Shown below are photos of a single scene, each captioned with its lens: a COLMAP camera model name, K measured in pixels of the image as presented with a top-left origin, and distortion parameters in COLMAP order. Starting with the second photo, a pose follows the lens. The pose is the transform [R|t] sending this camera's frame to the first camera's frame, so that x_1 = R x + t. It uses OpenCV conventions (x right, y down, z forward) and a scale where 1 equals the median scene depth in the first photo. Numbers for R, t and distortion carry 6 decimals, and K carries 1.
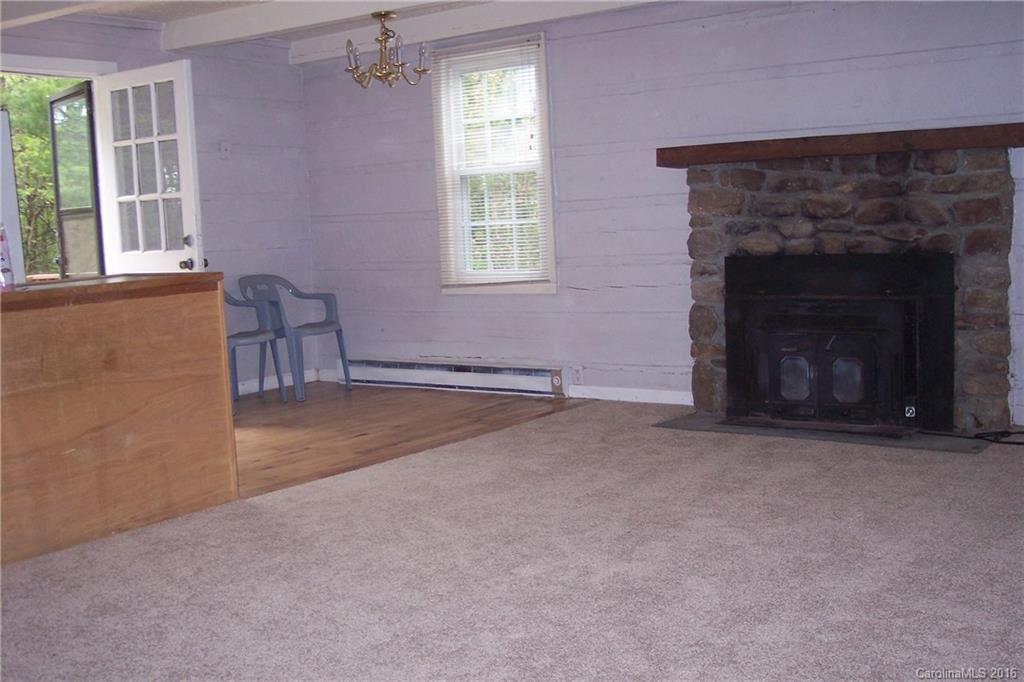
lens RADIAL K [[1178.8, 0, 512.0], [0, 1178.8, 341.0], [0, 0, 1]] dist [-0.156187, 0.253986]
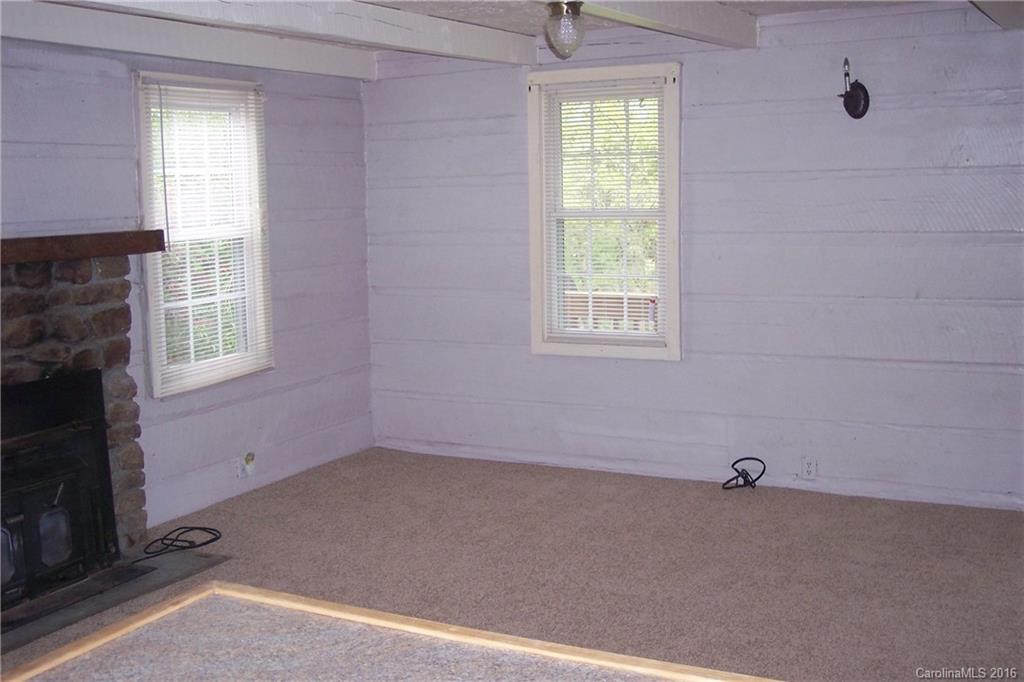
lens RADIAL K [[1178.8, 0, 512.0], [0, 1178.8, 341.0], [0, 0, 1]] dist [-0.156187, 0.253986]
pose [[-0.166471, -0.080400, 0.982763, -0.544090], [0.134261, 0.985540, 0.103369, -0.140723], [-0.976863, 0.149154, -0.153269, 0.773590]]
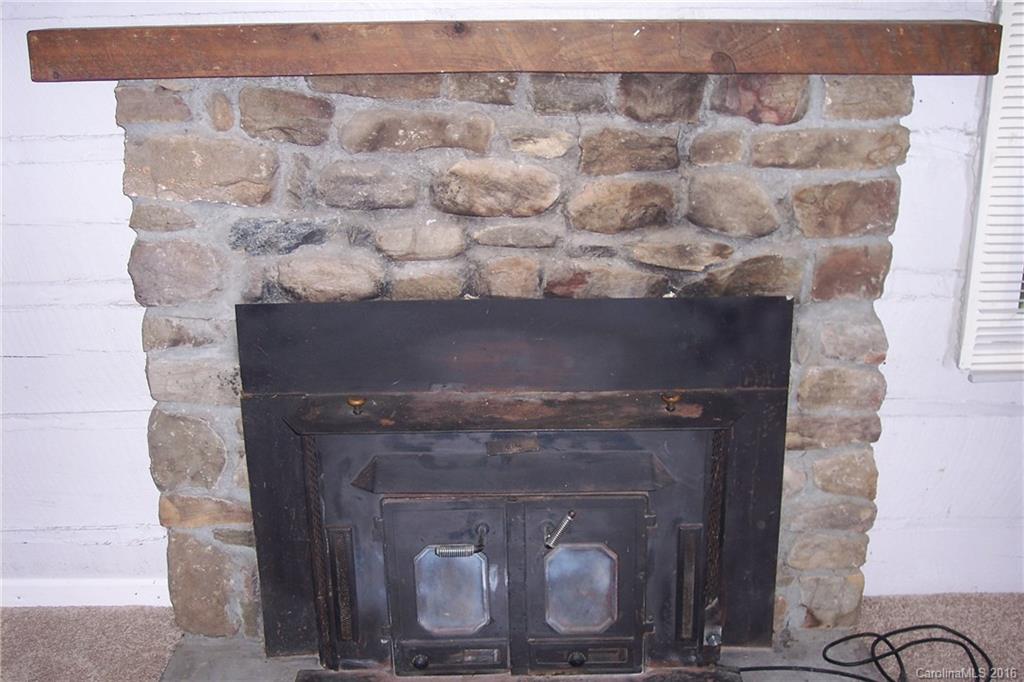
lens RADIAL K [[1178.8, 0, 512.0], [0, 1178.8, 341.0], [0, 0, 1]] dist [-0.156187, 0.253986]
pose [[0.795873, -0.156683, 0.584839, 0.018641], [0.036991, 0.976714, 0.211331, -0.152490], [-0.604333, -0.146559, 0.783136, 0.663706]]
